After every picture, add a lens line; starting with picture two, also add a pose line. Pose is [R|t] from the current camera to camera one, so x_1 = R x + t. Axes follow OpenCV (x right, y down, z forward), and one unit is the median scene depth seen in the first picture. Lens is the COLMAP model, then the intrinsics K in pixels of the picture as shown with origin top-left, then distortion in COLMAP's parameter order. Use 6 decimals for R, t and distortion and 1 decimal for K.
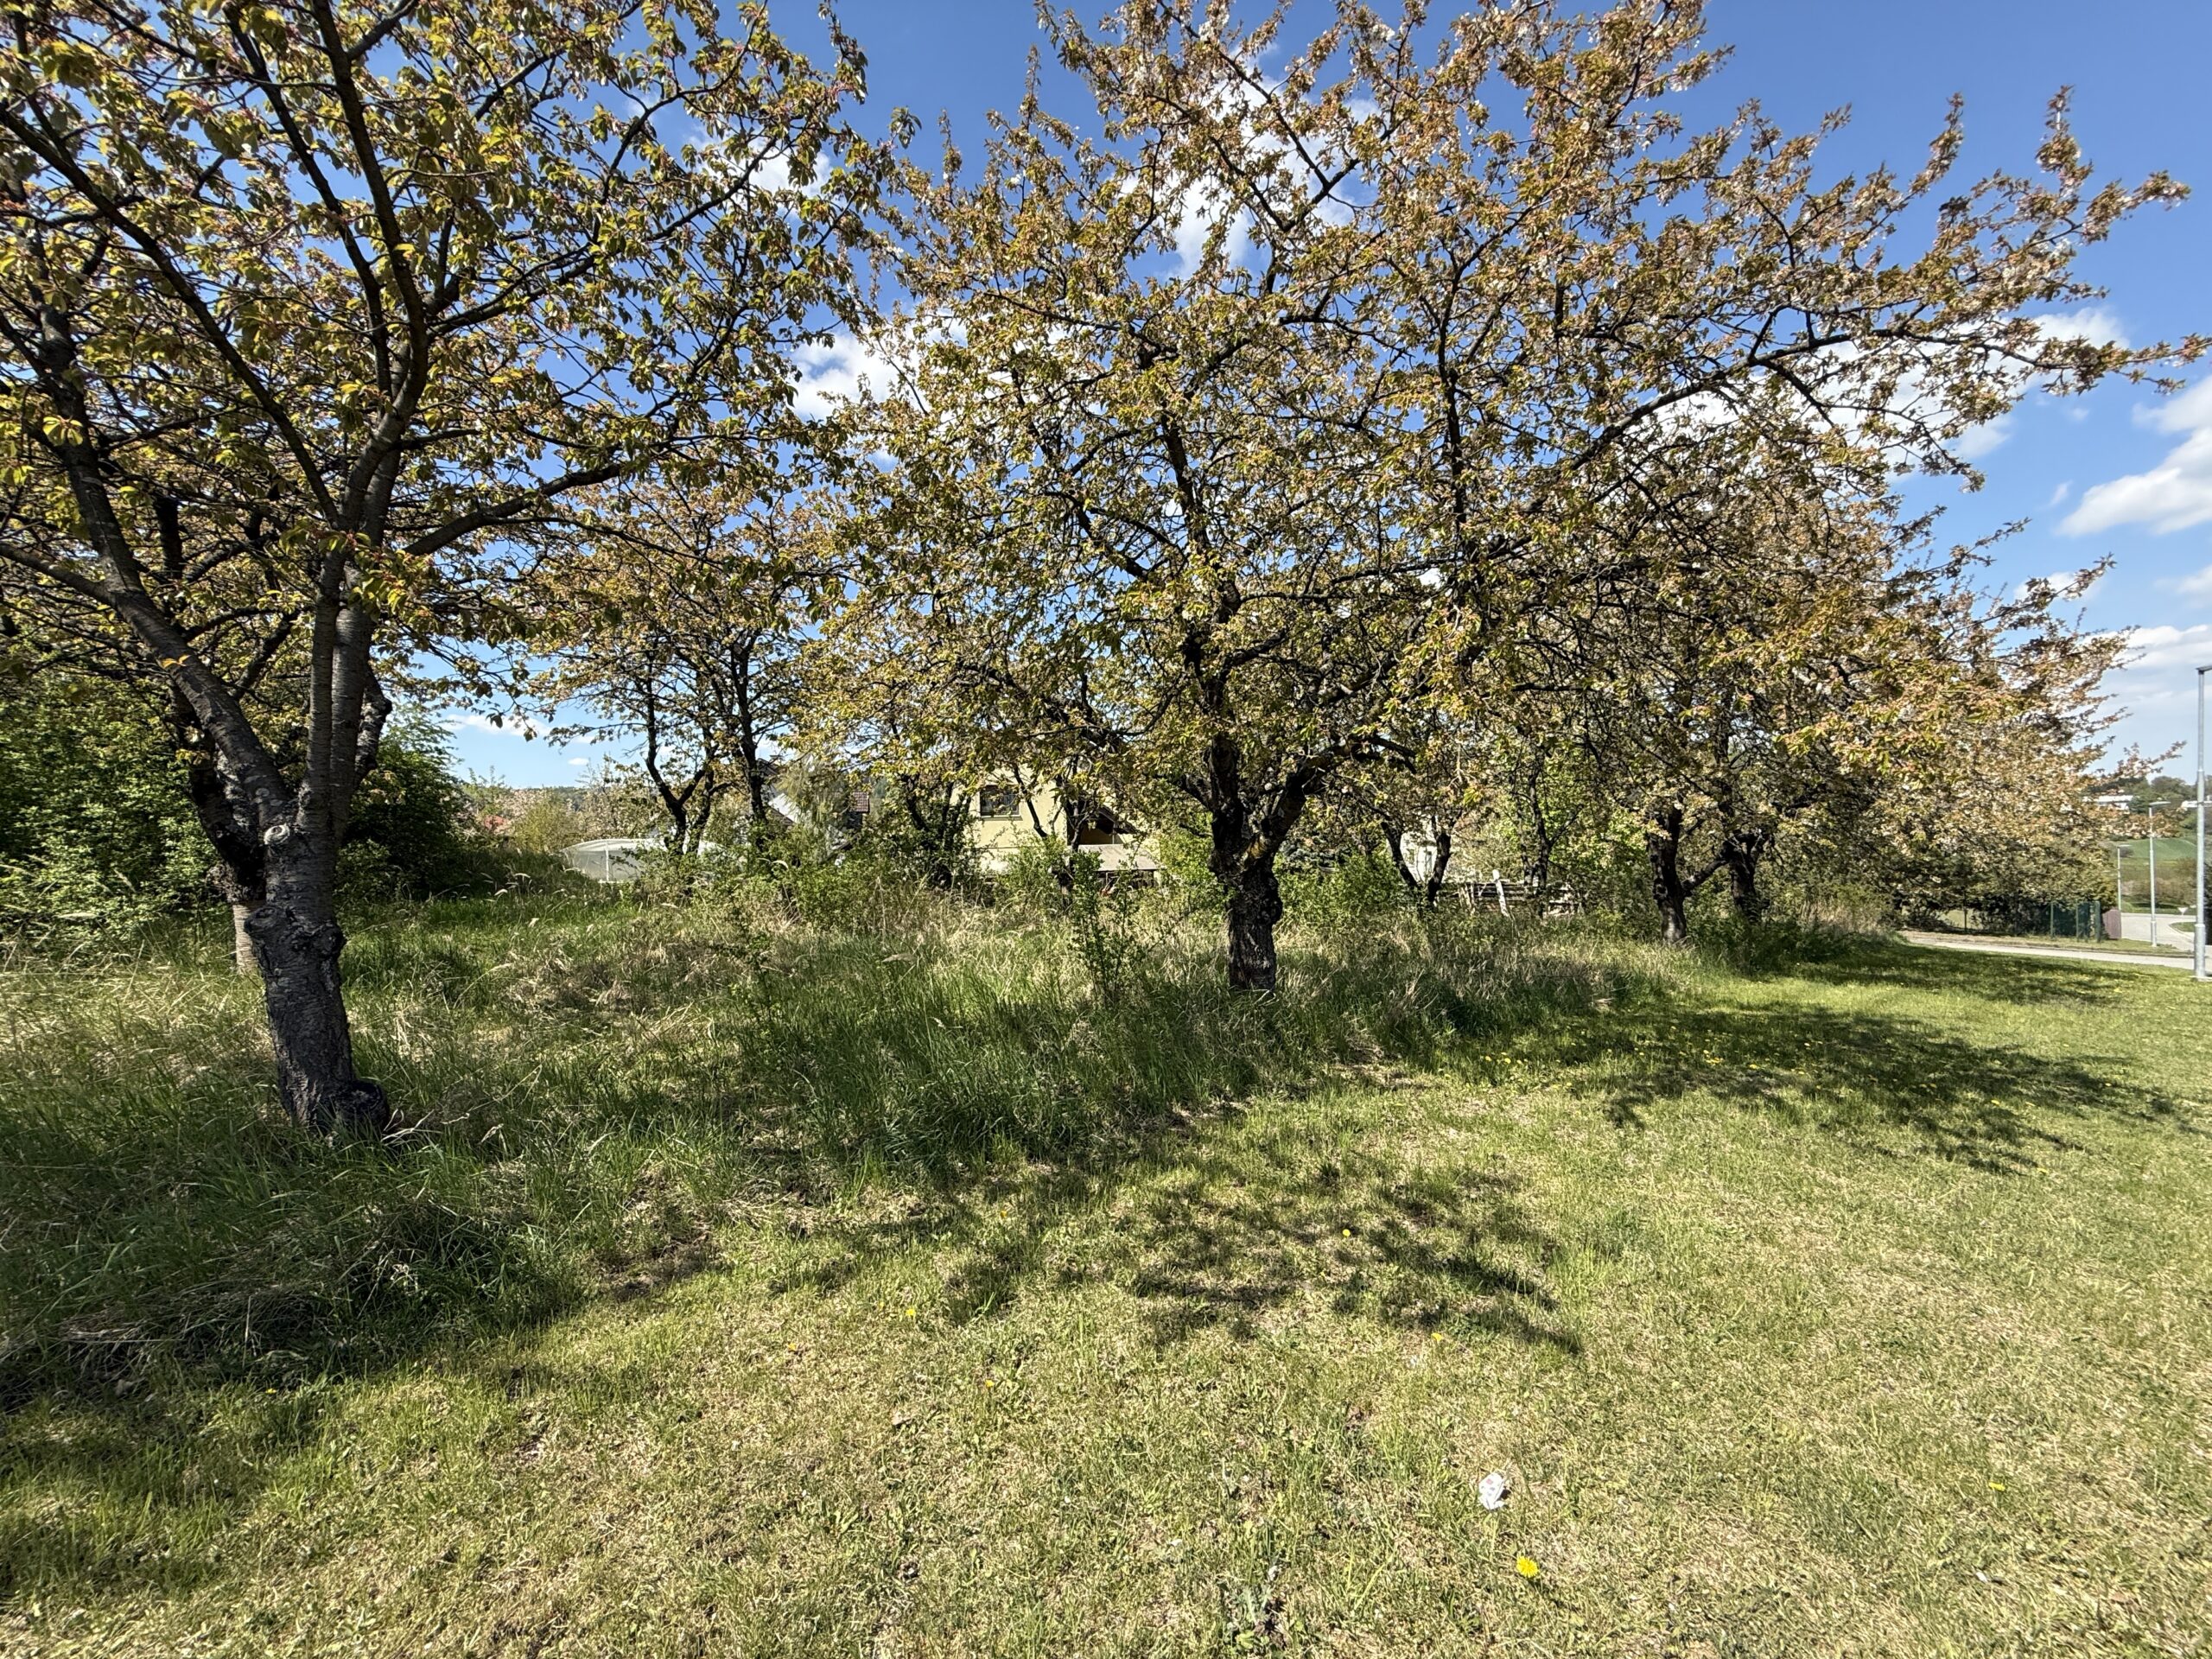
lens RADIAL K [[884.4, 0, 1101.2], [0, 884.4, 825.7], [0, 0, 1]] dist [-0.001043, 0.000001]
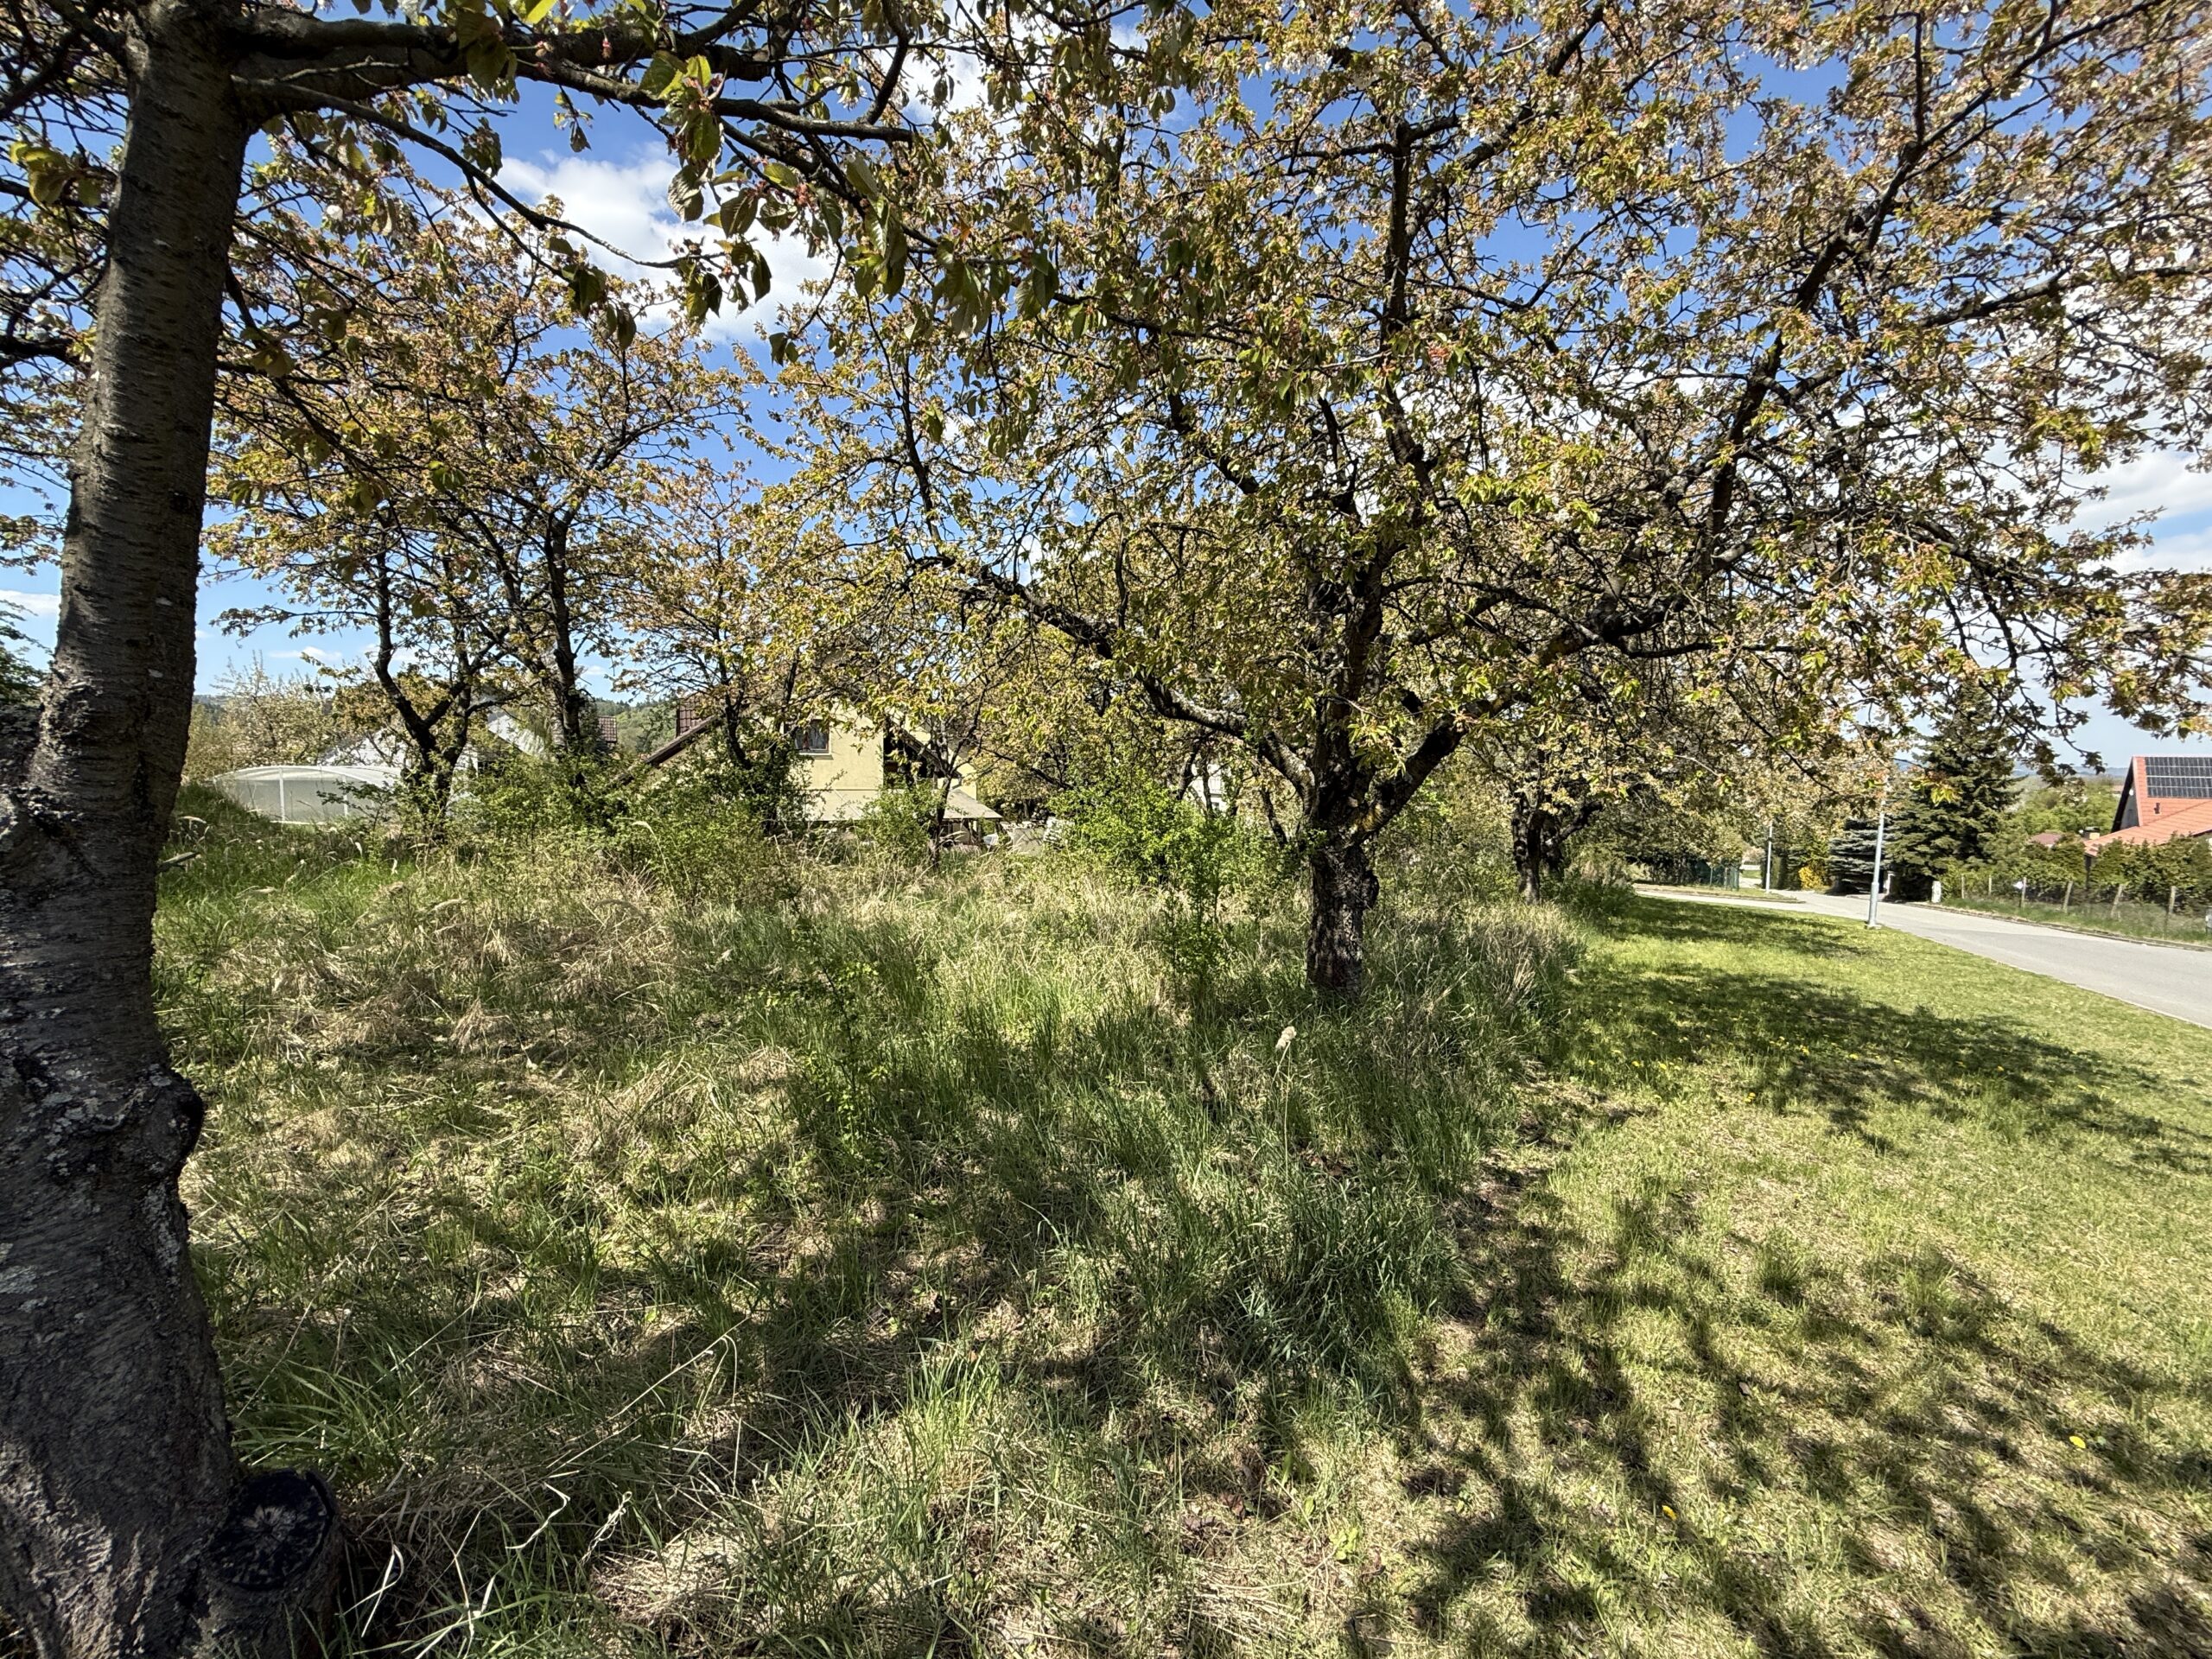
lens RADIAL K [[884.4, 0, 1109.7], [0, 884.4, 834.2], [0, 0, 1]] dist [-0.001043, 0.000001]
pose [[0.962604, 0.014991, 0.270497, -0.119252], [-0.034492, 0.997124, 0.067486, -0.003521], [-0.268707, -0.074293, 0.960353, 0.113182]]
